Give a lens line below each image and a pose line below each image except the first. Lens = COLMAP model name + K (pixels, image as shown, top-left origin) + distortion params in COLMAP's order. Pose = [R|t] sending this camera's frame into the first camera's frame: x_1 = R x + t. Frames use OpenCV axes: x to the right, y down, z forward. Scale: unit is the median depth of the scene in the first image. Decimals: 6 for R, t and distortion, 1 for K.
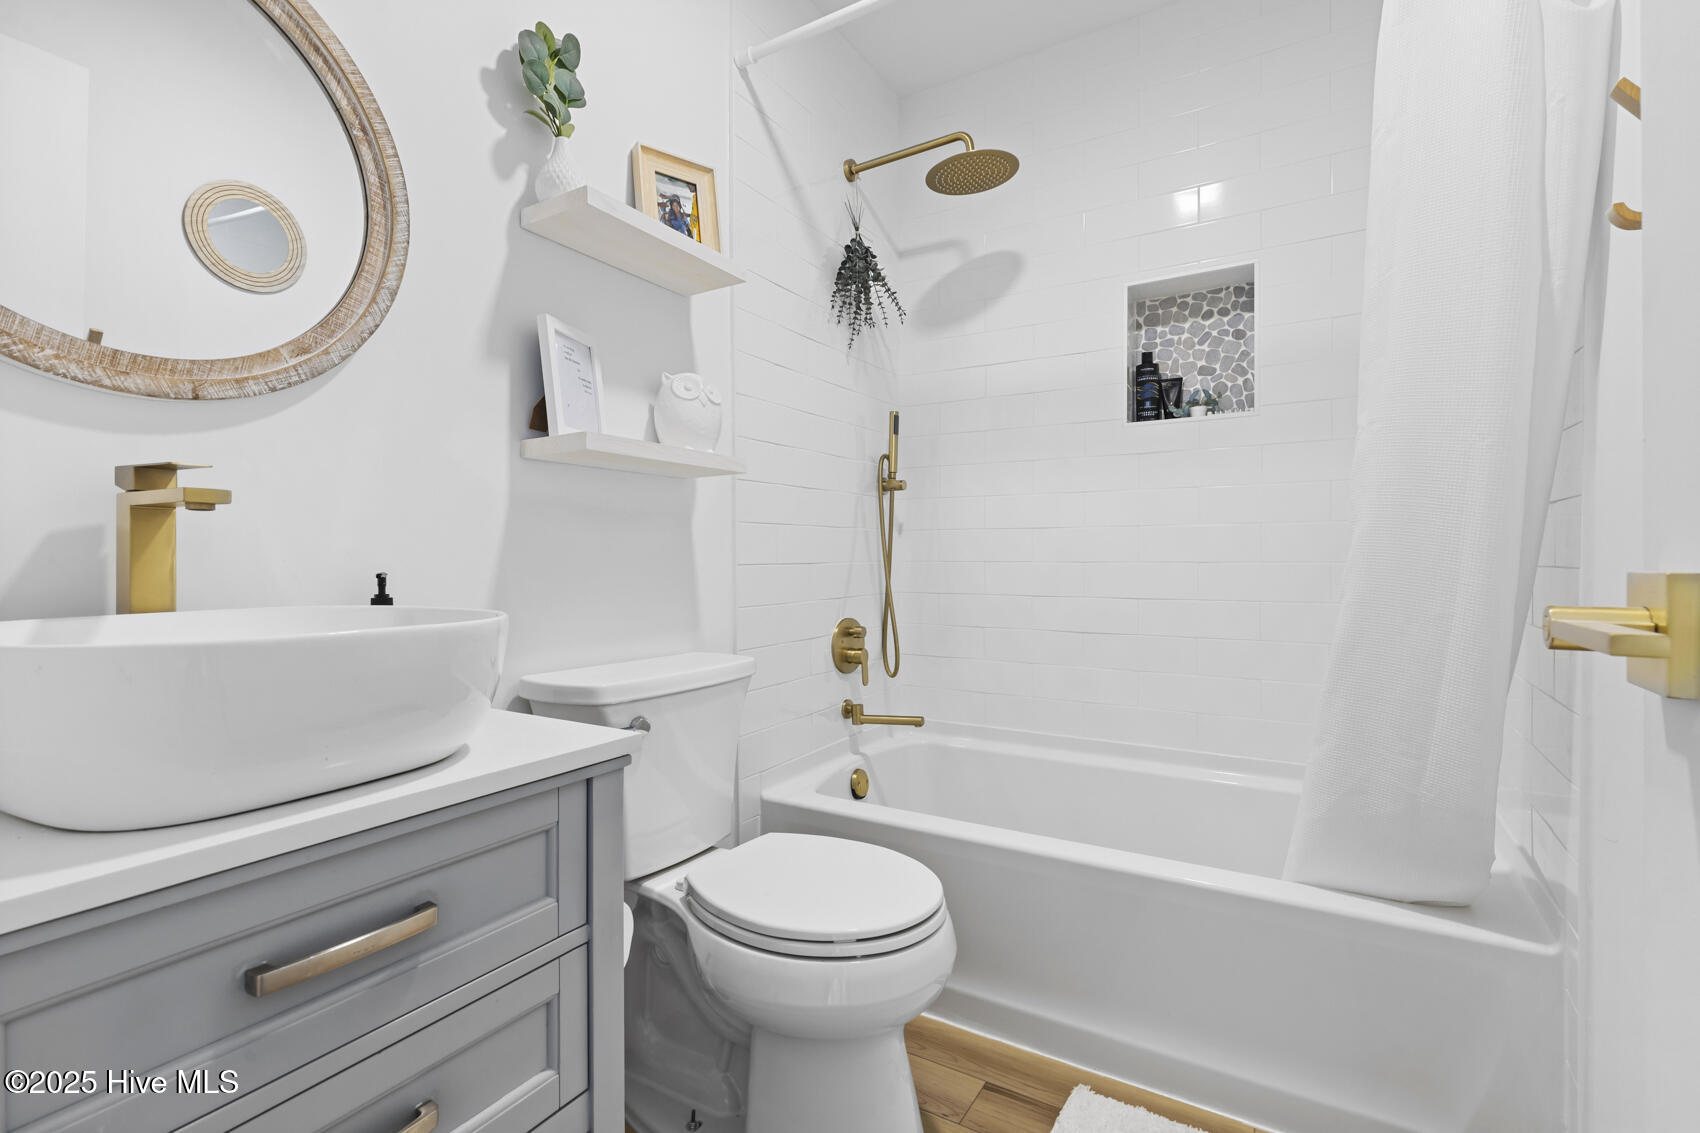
lens RADIAL K [[768.1, 0, 849.2], [0, 768.1, 566.9], [0, 0, 1]] dist [0.005331, -0.000593]
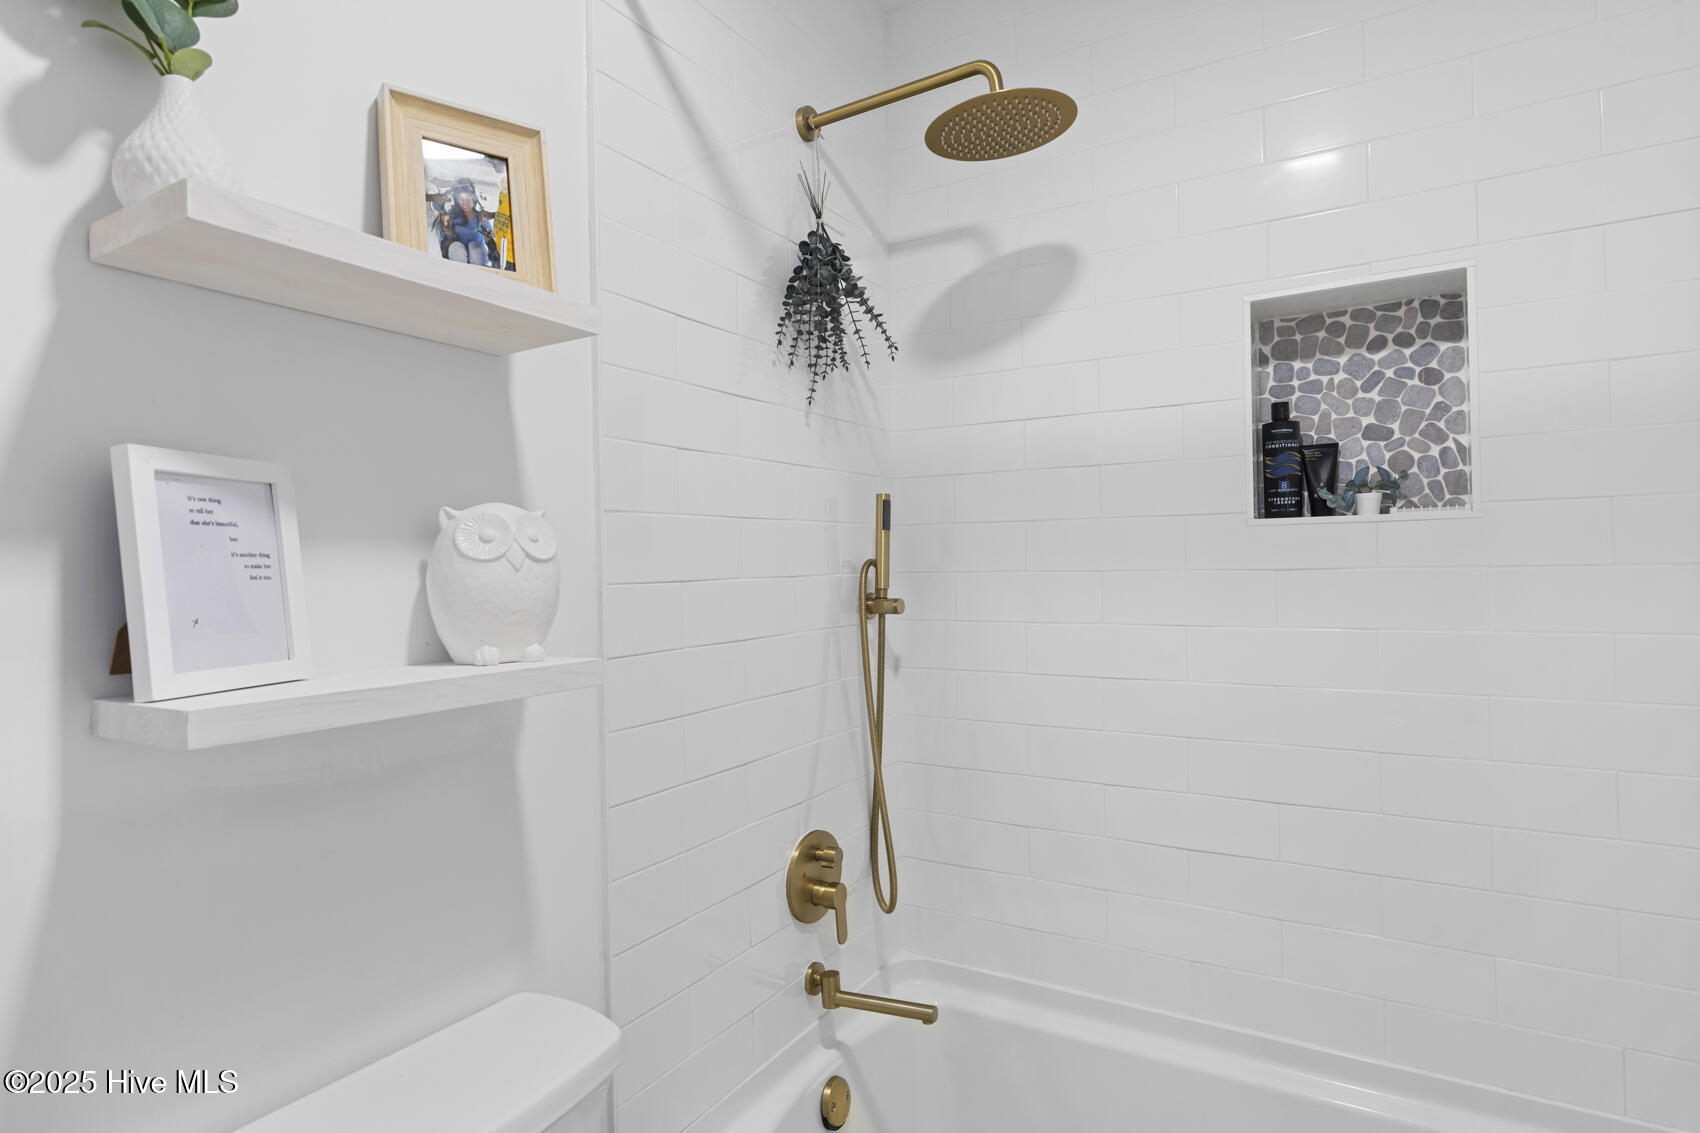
lens RADIAL K [[910.2, 0, 850.7], [0, 910.2, 567.1], [0, 0, 1]] dist [0.002861, 0.000644]
pose [[0.999871, -0.015720, 0.003323, 0.030110], [0.015766, 0.999772, -0.014388, -0.140798], [-0.003096, 0.014439, 0.999891, 0.257715]]
